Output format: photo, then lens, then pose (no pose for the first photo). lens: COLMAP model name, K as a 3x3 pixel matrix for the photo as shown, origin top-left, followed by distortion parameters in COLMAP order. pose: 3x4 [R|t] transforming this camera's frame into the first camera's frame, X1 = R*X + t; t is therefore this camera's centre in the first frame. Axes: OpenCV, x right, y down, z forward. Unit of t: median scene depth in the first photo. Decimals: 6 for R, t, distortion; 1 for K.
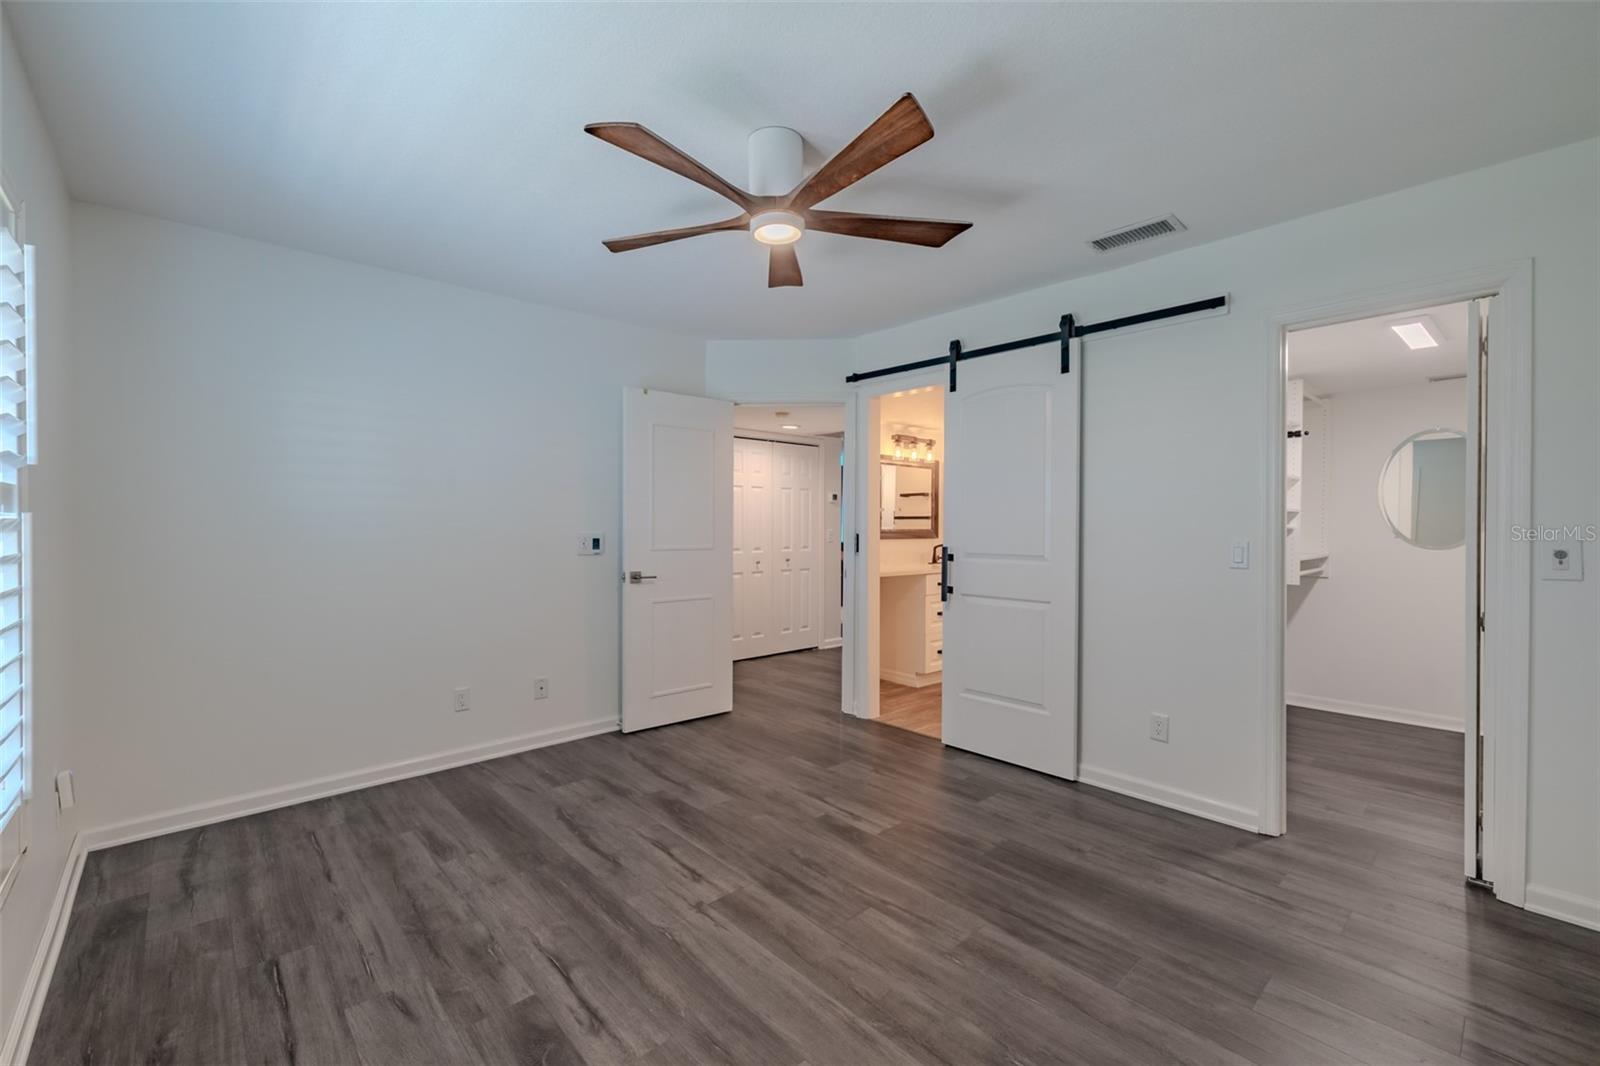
lens RADIAL K [[674.5, 0, 801.9], [0, 674.5, 541.1], [0, 0, 1]] dist [0.002075, -0.000543]
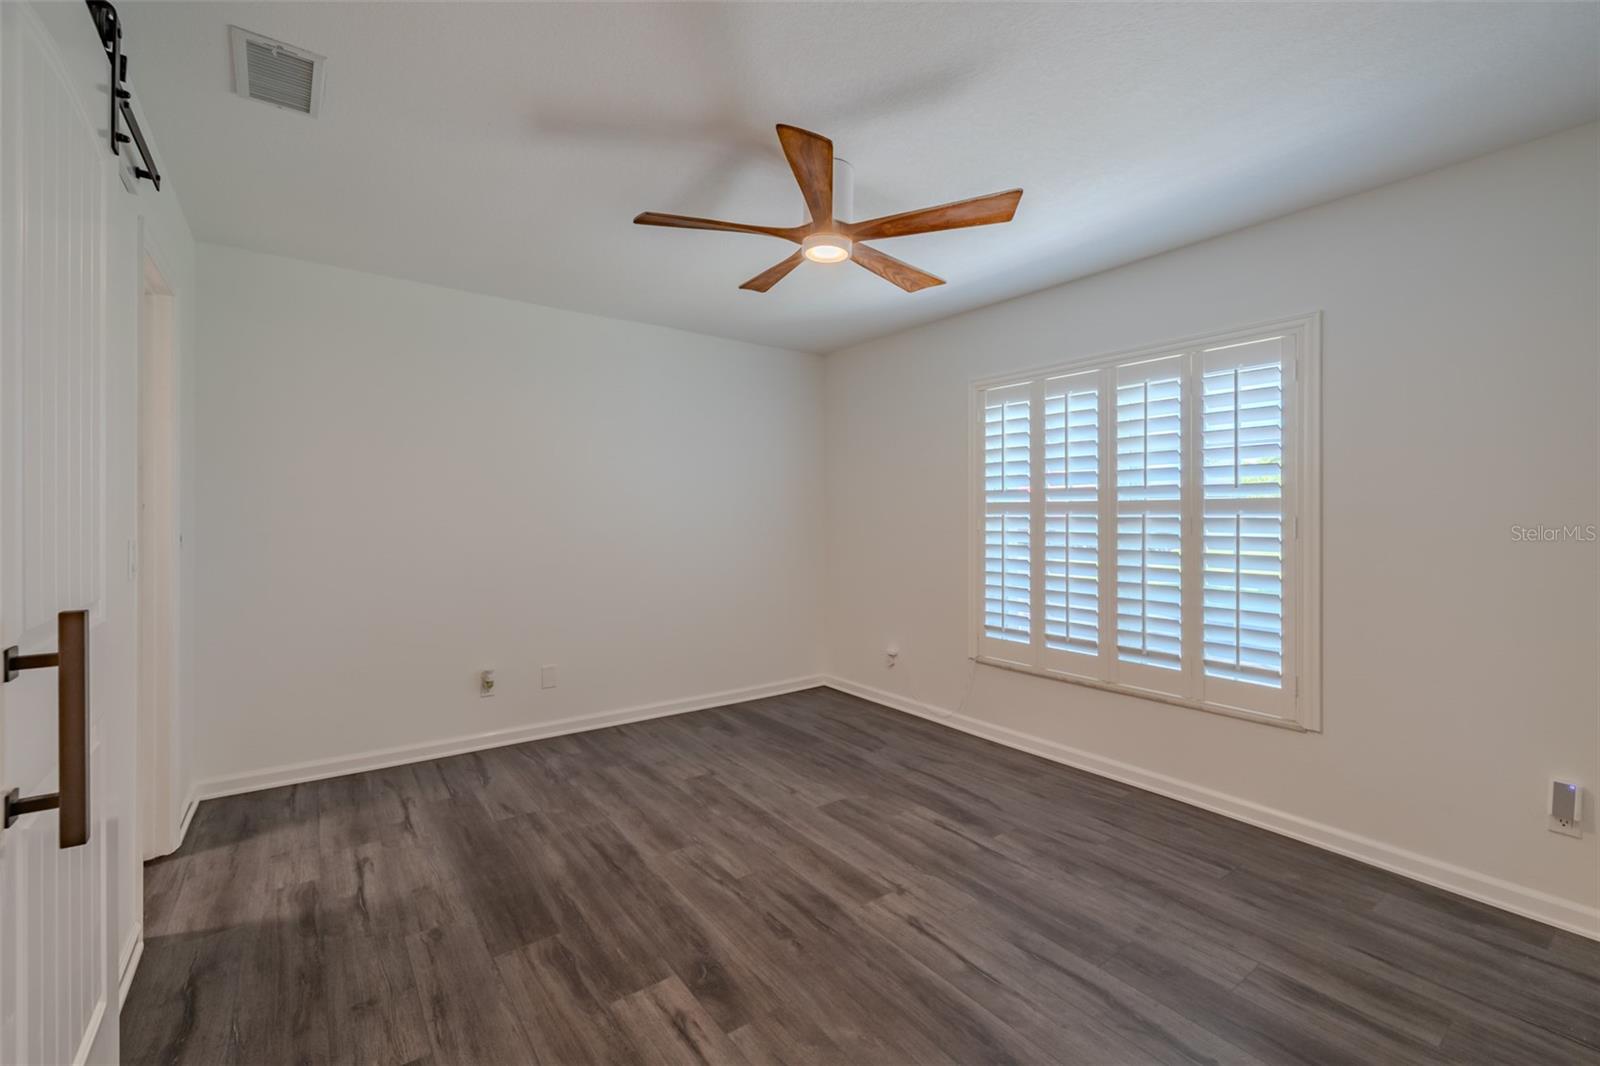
lens RADIAL K [[674.5, 0, 799.0], [0, 674.5, 523.0], [0, 0, 1]] dist [0.002075, -0.000543]
pose [[-0.993558, -0.008597, 0.113001, -0.099615], [-0.004522, 0.999332, 0.036273, -0.049510], [-0.113237, 0.035528, -0.992933, 1.823525]]
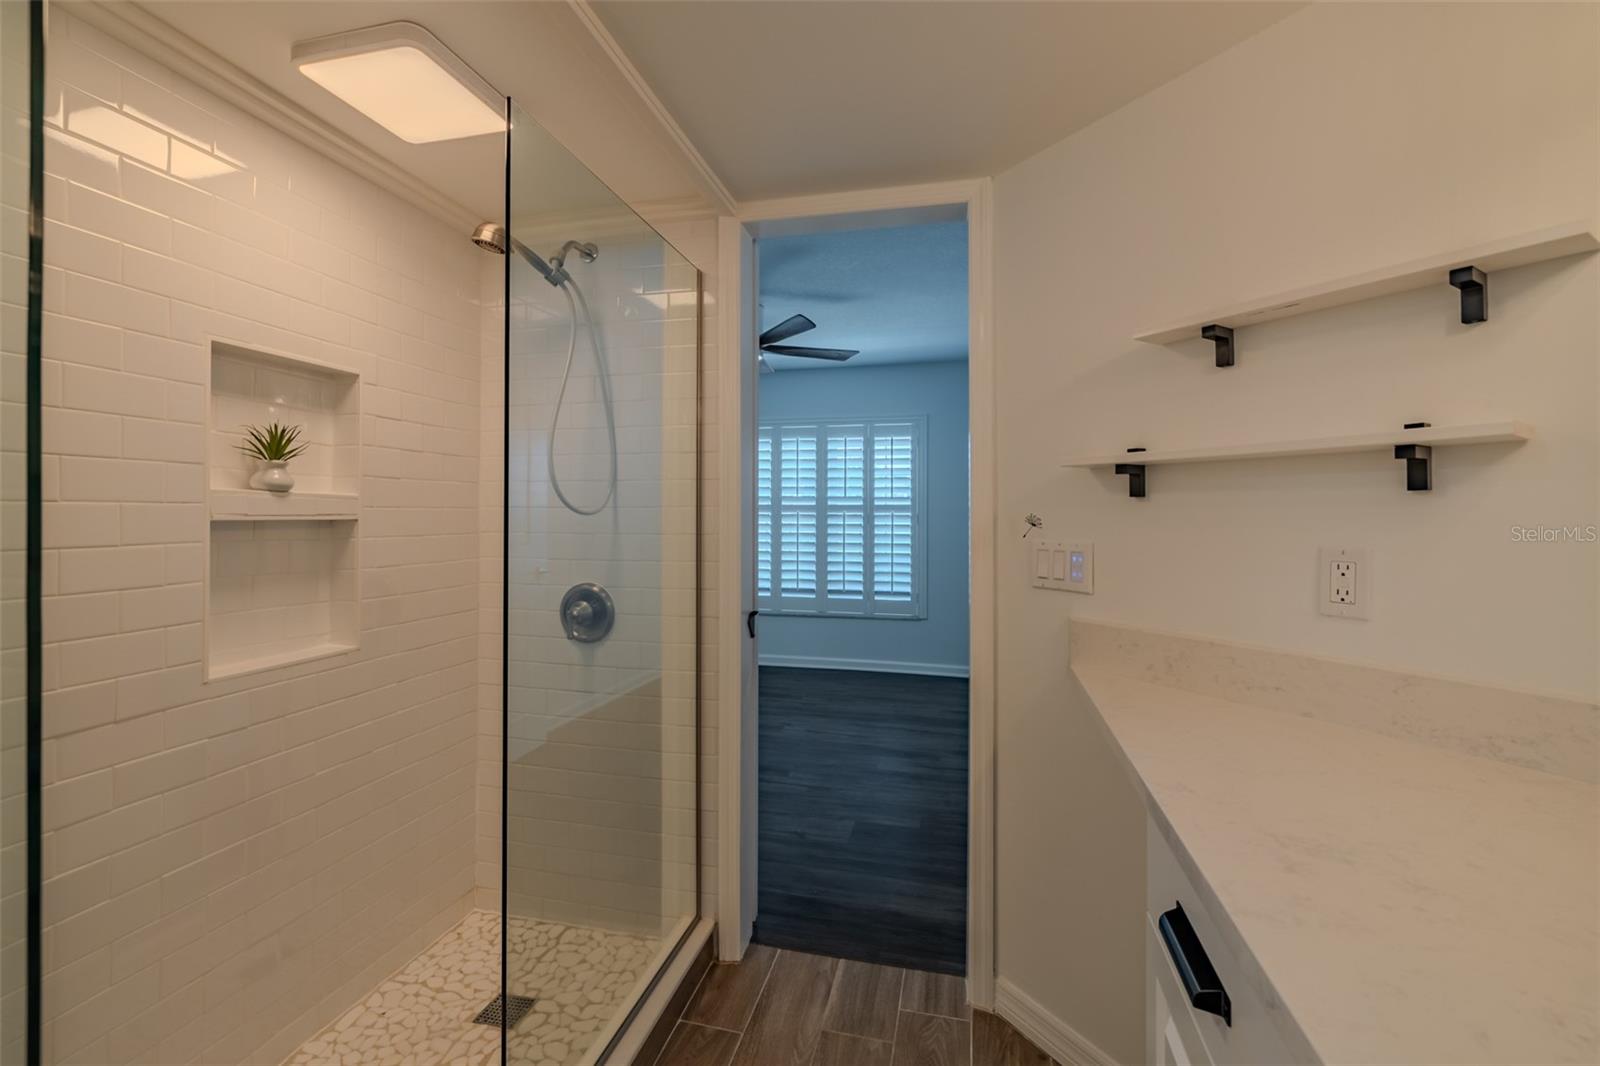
lens RADIAL K [[674.5, 0, 787.8], [0, 674.5, 519.9], [0, 0, 1]] dist [0.002075, -0.000543]
pose [[-0.845606, -0.006669, -0.533765, 0.741958], [-0.021965, 0.999510, 0.022309, -0.044327], [0.533355, 0.030588, -0.845338, 2.276148]]
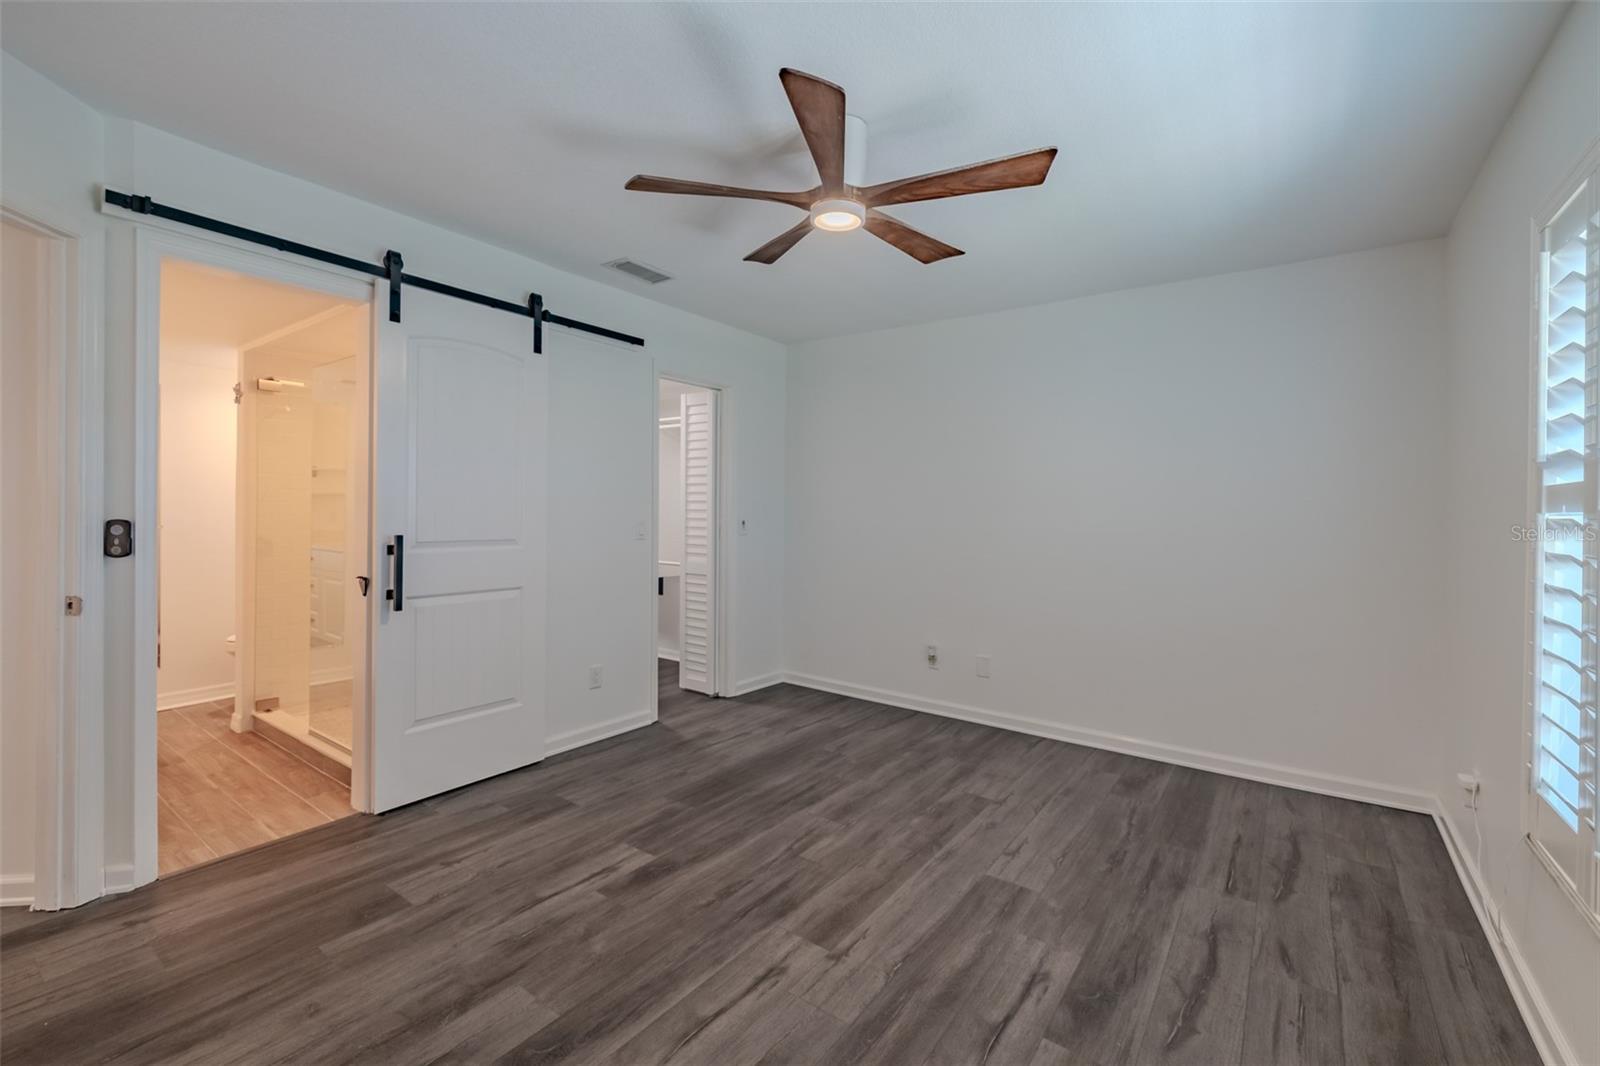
lens RADIAL K [[674.5, 0, 801.5], [0, 674.5, 523.0], [0, 0, 1]] dist [0.002075, -0.000543]
pose [[-0.195157, -0.023613, 0.980488, -0.878835], [0.009080, 0.999624, 0.025881, -0.029746], [-0.980730, 0.013953, -0.194869, 1.086598]]
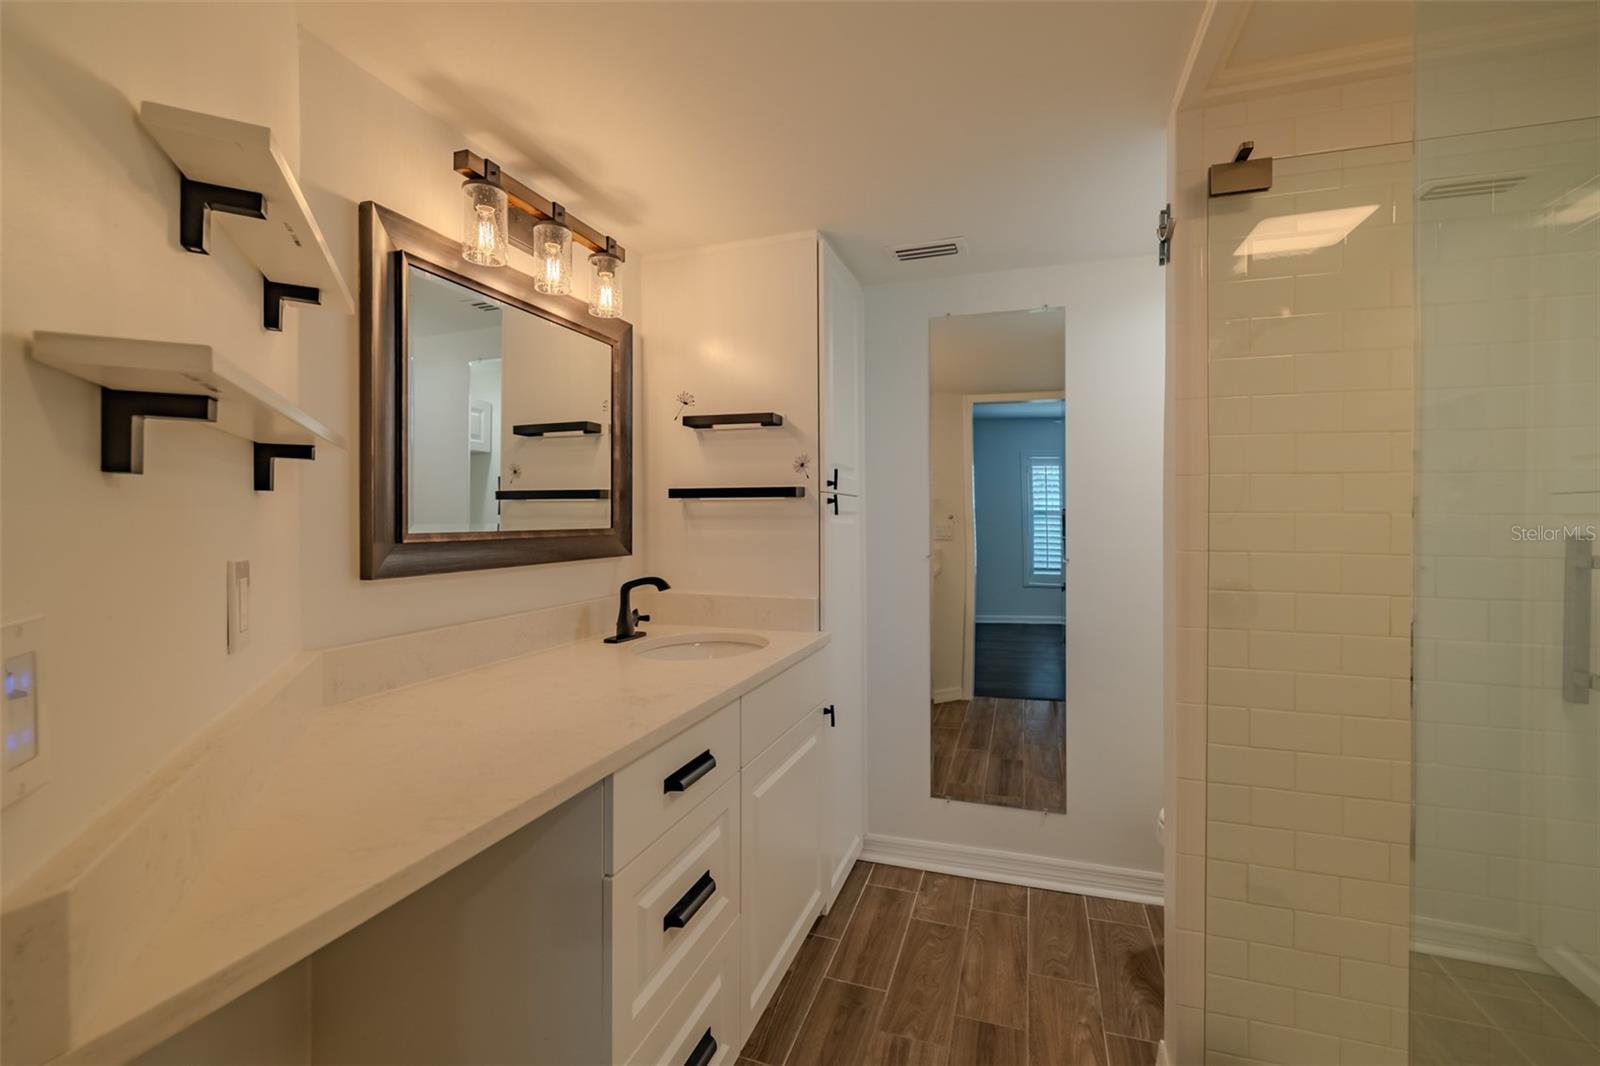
lens RADIAL K [[674.5, 0, 812.7], [0, 674.5, 529.9], [0, 0, 1]] dist [0.002075, -0.000543]
pose [[0.873465, -0.007553, 0.486829, 0.292495], [0.011242, 0.999926, -0.004656, -0.035963], [-0.486758, 0.009539, 0.873485, 1.660080]]
